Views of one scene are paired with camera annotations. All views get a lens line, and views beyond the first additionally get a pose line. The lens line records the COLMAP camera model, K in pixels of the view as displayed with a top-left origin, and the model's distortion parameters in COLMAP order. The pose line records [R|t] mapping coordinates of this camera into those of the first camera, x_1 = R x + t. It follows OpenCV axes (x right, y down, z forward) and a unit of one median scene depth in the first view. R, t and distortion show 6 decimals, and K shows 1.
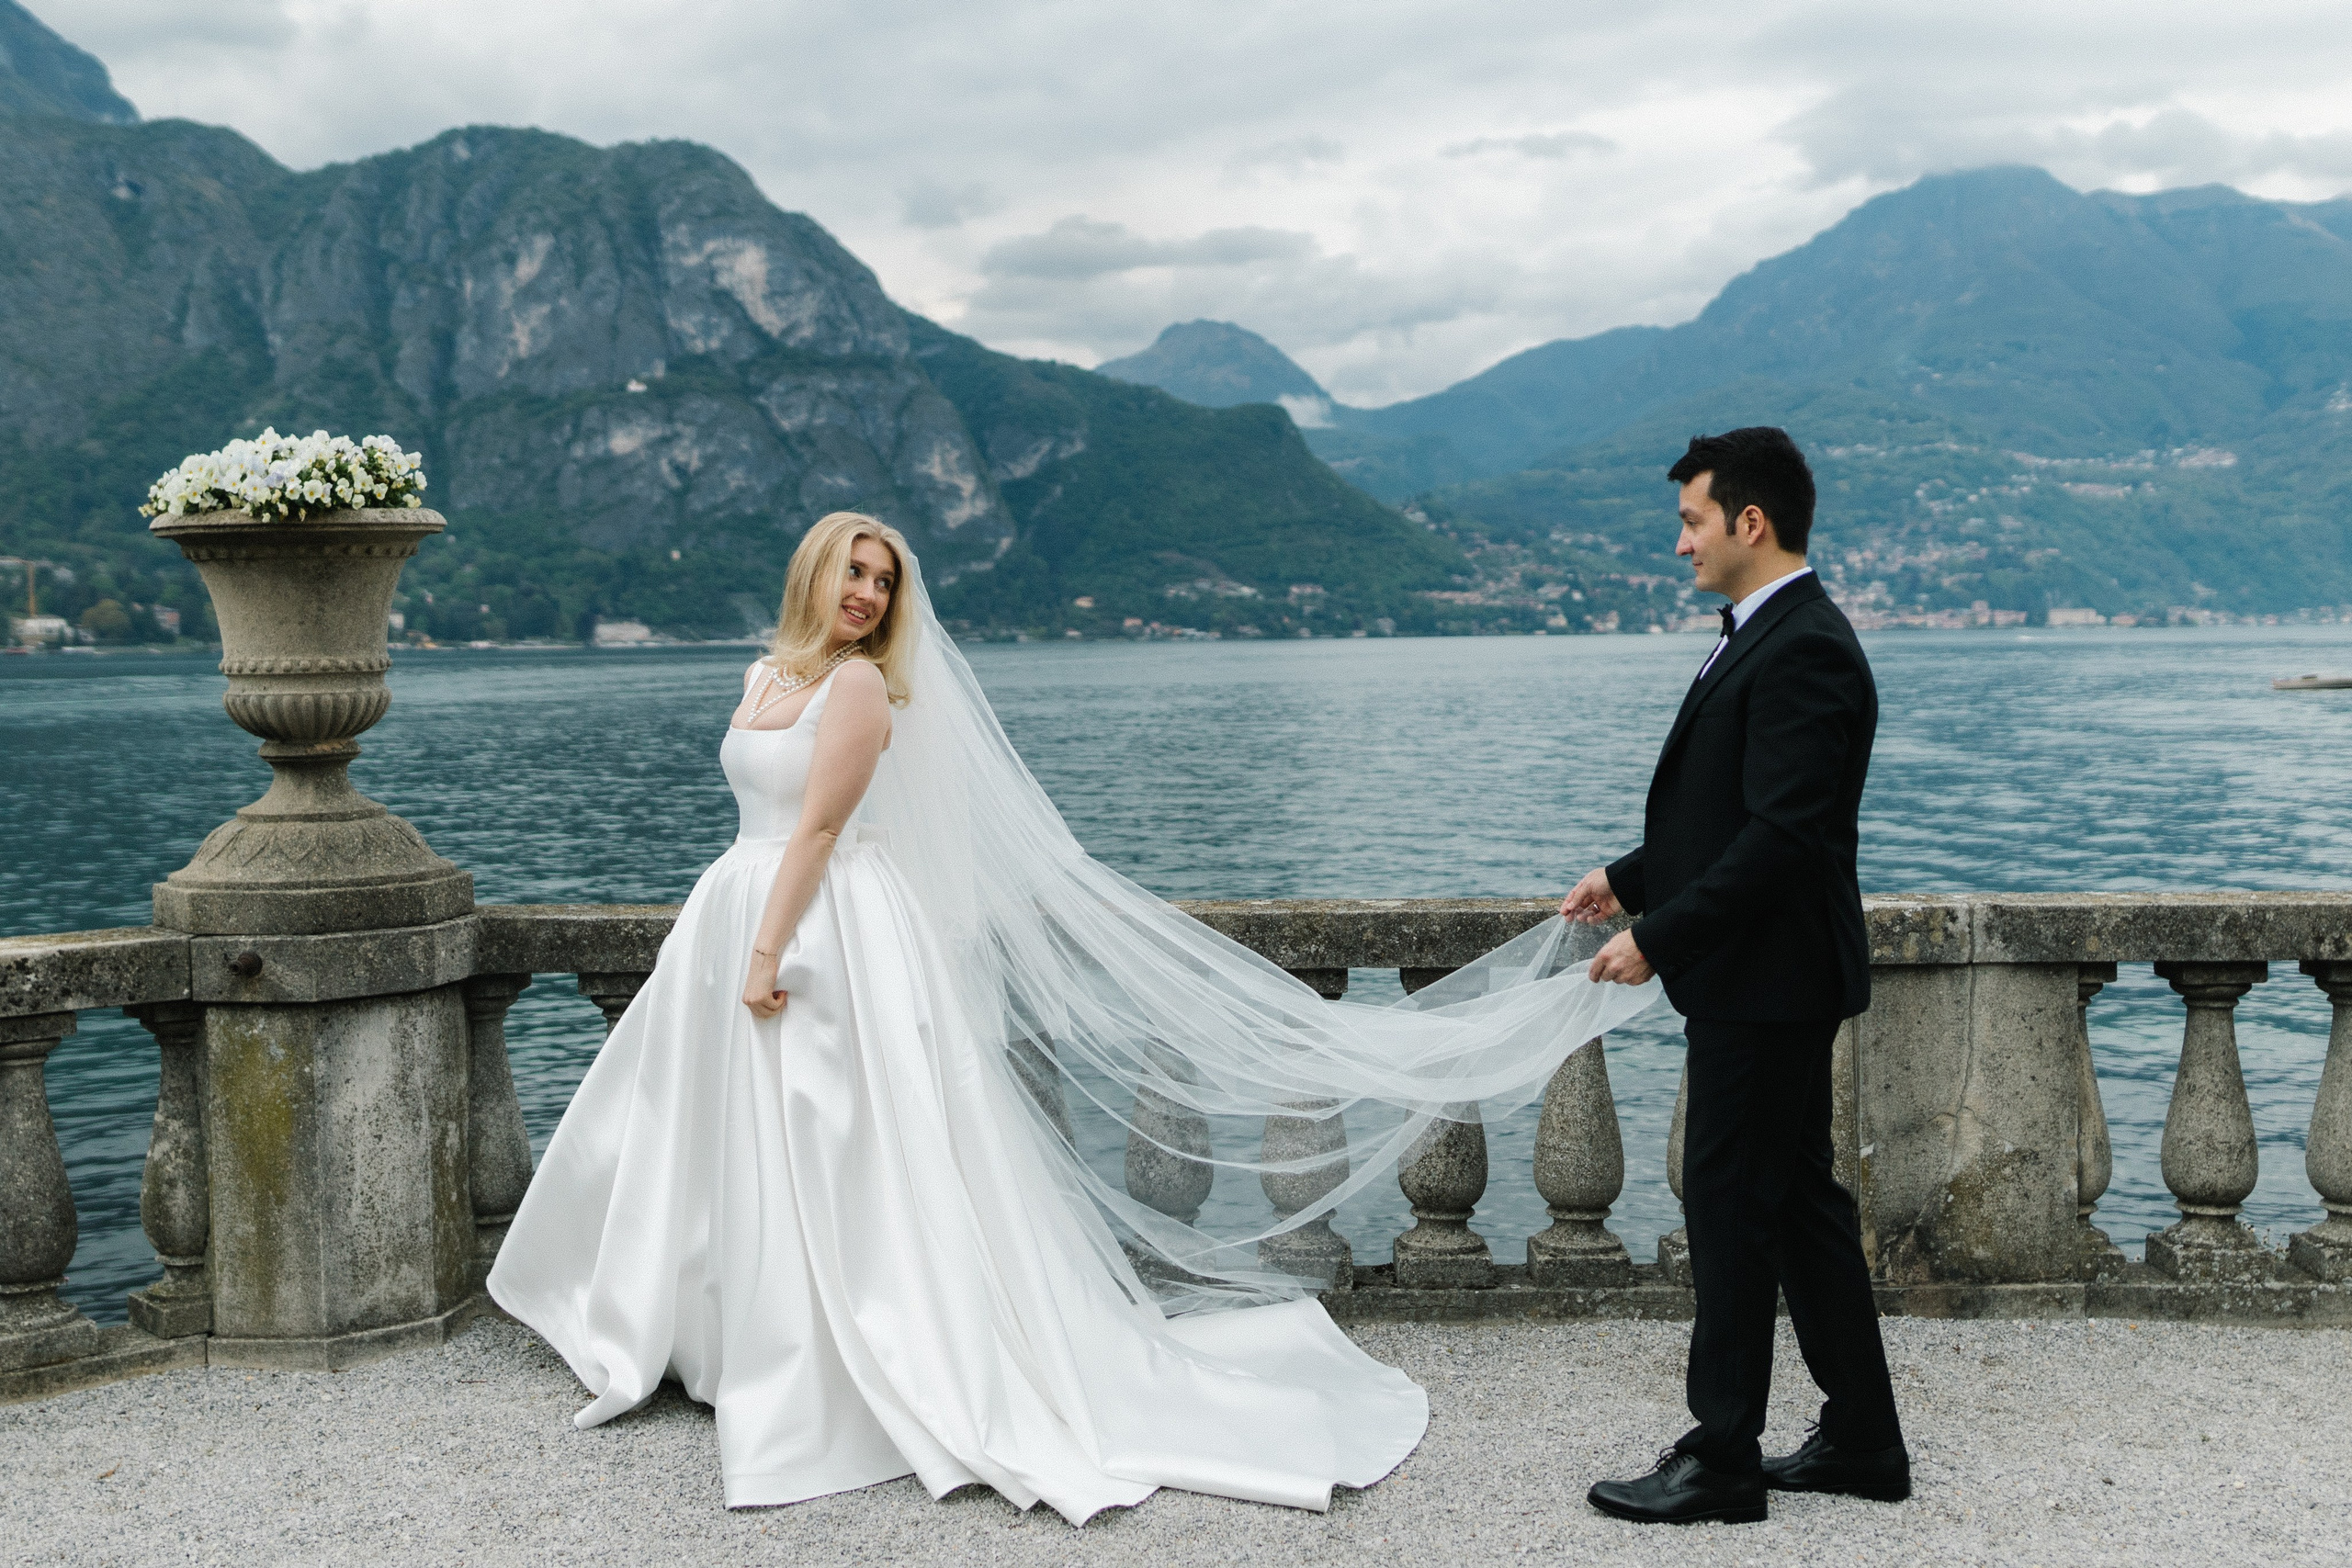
lens RADIAL K [[2062.2, 0, 1176.0], [0, 2062.2, 784.0], [0, 0, 1]] dist [0.000587, -0.003339]
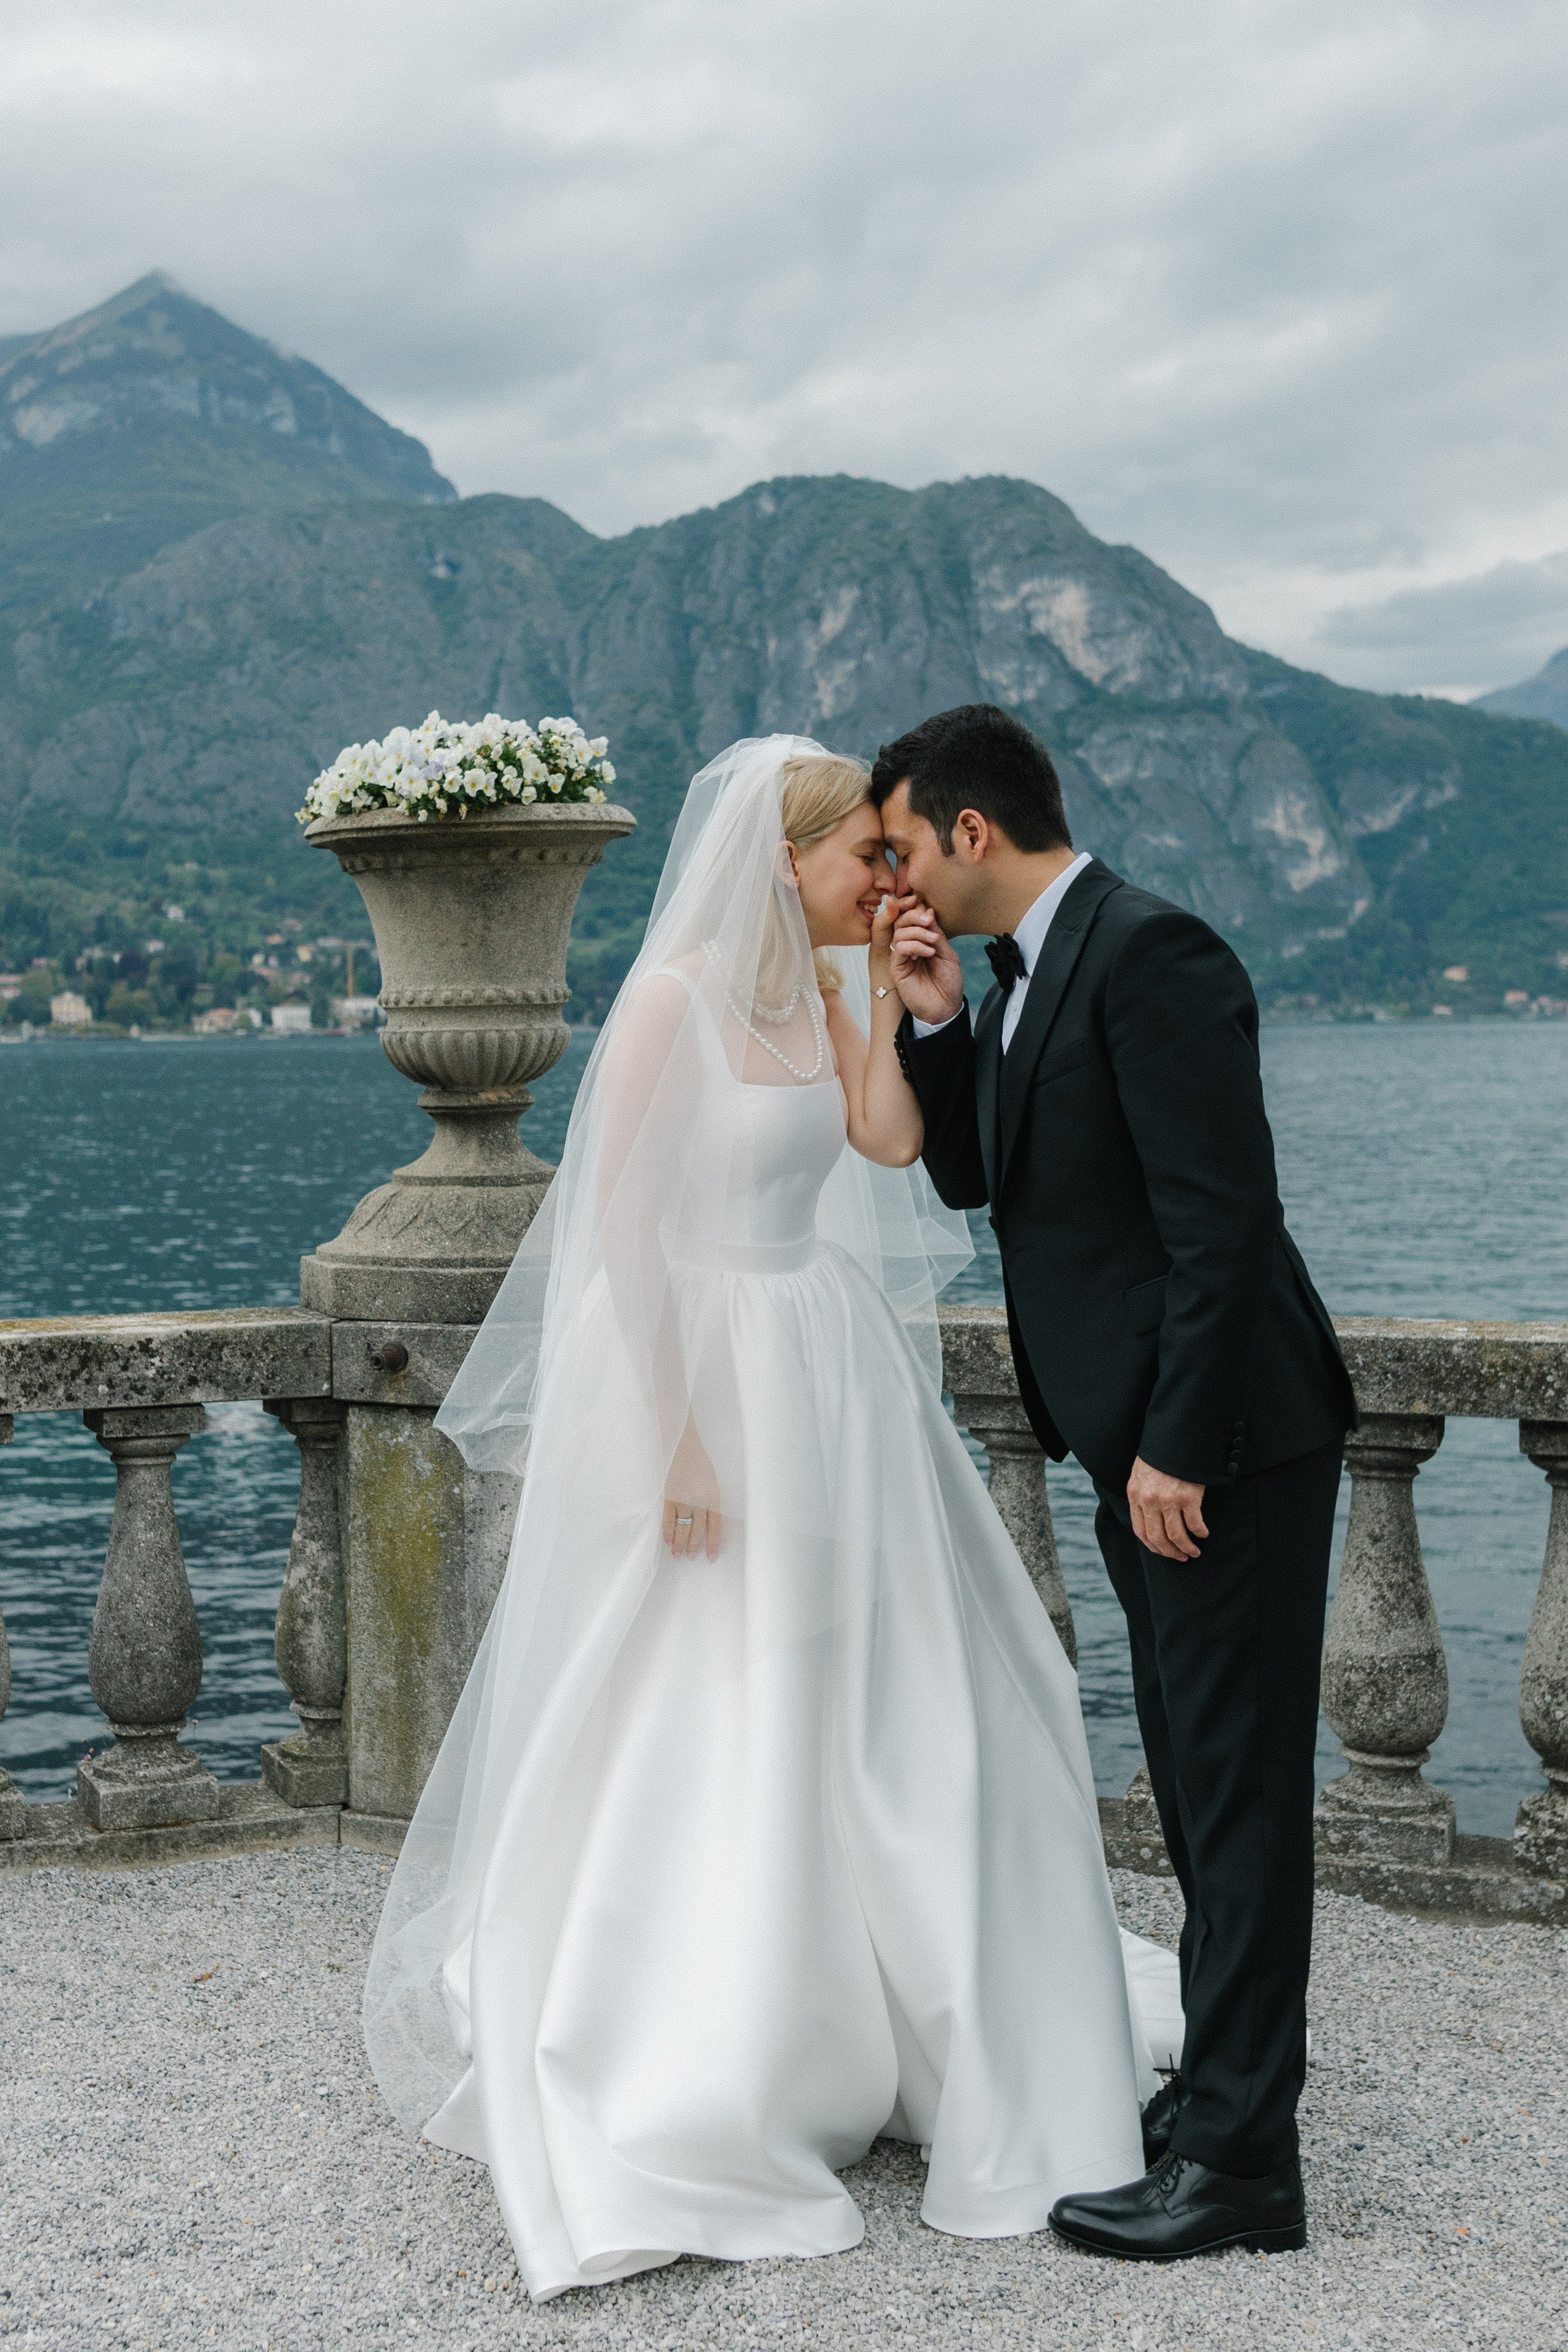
lens RADIAL K [[2062.4, 0, 784.2], [0, 2062.4, 1084.7], [0, 0, 1]] dist [0.000587, -0.003339]
pose [[0.936477, -0.002000, -0.350722, -0.014224], [-0.017550, 0.998464, -0.052555, 0.018887], [0.350289, 0.055372, 0.935004, 0.271410]]
